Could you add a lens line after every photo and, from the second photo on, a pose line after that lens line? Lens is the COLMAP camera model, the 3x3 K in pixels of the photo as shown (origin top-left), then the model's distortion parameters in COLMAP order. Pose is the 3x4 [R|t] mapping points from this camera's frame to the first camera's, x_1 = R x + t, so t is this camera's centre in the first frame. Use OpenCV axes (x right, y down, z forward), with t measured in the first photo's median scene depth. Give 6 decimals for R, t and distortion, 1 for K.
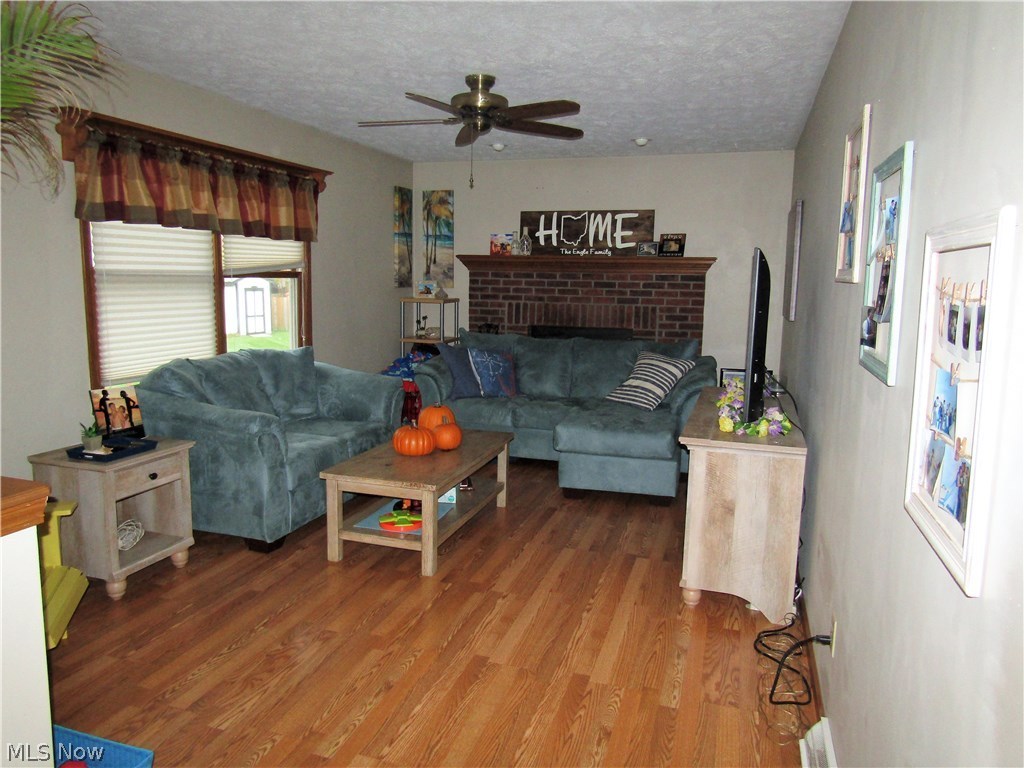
lens RADIAL K [[731.6, 0, 513.6], [0, 731.6, 382.6], [0, 0, 1]] dist [0.000820, -0.002534]
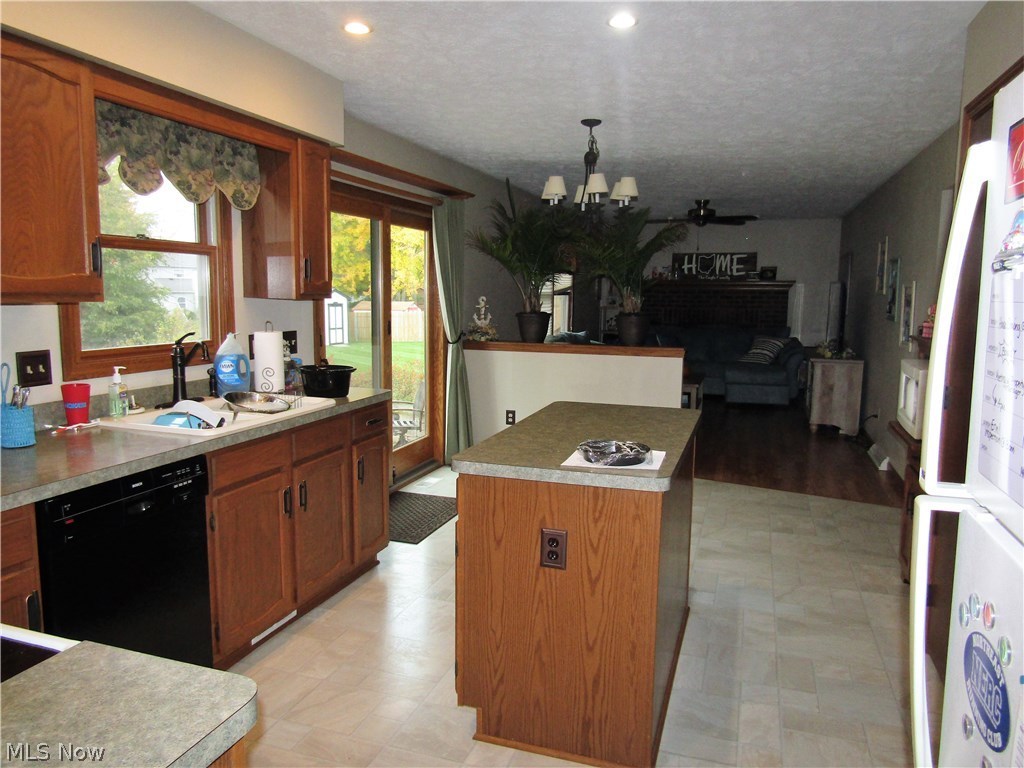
lens RADIAL K [[731.6, 0, 508.9], [0, 731.6, 381.2], [0, 0, 1]] dist [0.000820, -0.002534]
pose [[0.999757, -0.006383, -0.021122, -0.344565], [0.005917, 0.999739, -0.022053, 0.093809], [0.021257, 0.021923, 0.999534, -0.690276]]
